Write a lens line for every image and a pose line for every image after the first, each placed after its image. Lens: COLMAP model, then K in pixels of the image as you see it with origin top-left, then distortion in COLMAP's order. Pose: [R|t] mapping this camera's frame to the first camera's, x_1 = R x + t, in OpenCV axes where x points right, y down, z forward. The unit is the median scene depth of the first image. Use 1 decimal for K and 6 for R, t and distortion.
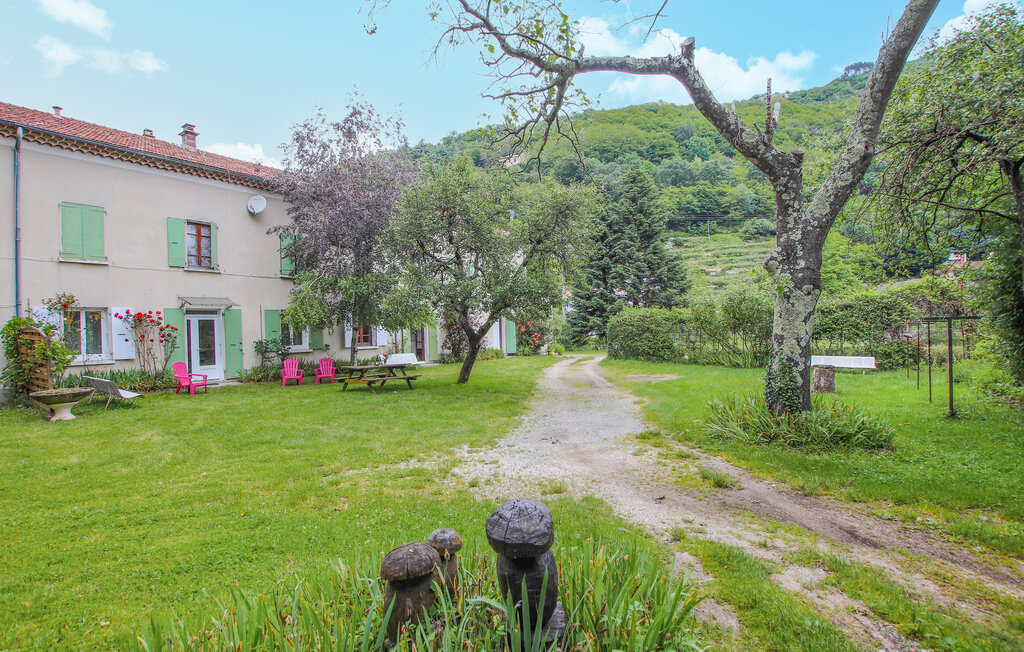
lens RADIAL K [[553.3, 0, 512.0], [0, 553.3, 326.0], [0, 0, 1]] dist [-0.057226, 0.000084]
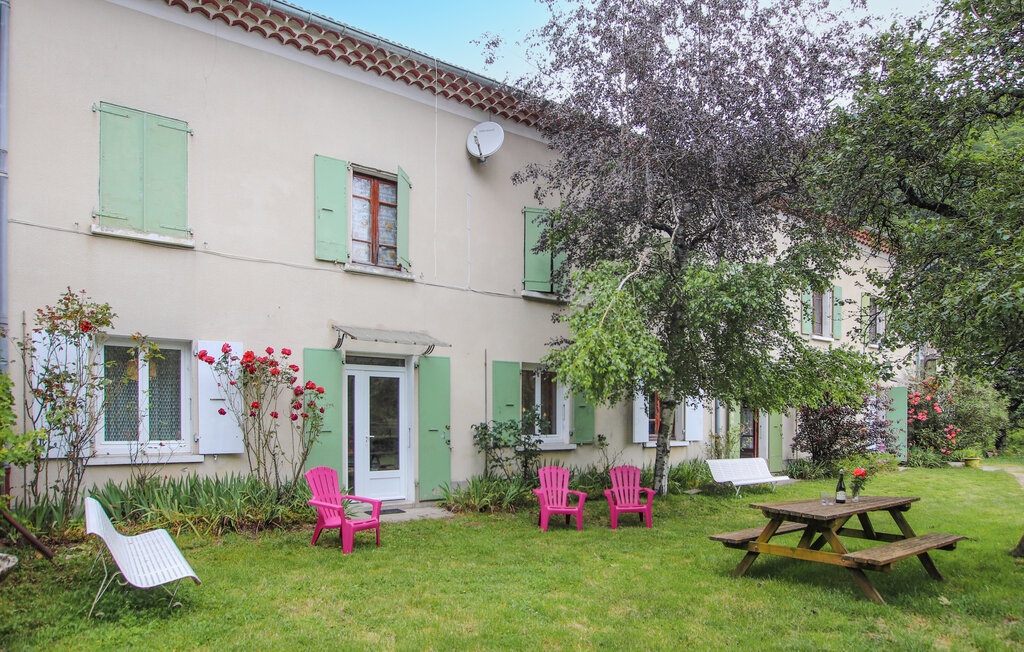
lens RADIAL K [[1016.3, 0, 512.0], [0, 1016.3, 326.0], [0, 0, 1]] dist [-0.094725, 0.002781]
pose [[0.925546, -0.008918, -0.378530, -0.123553], [-0.020610, 0.997054, -0.073885, 0.008555], [0.378074, 0.076186, 0.922635, 0.220807]]
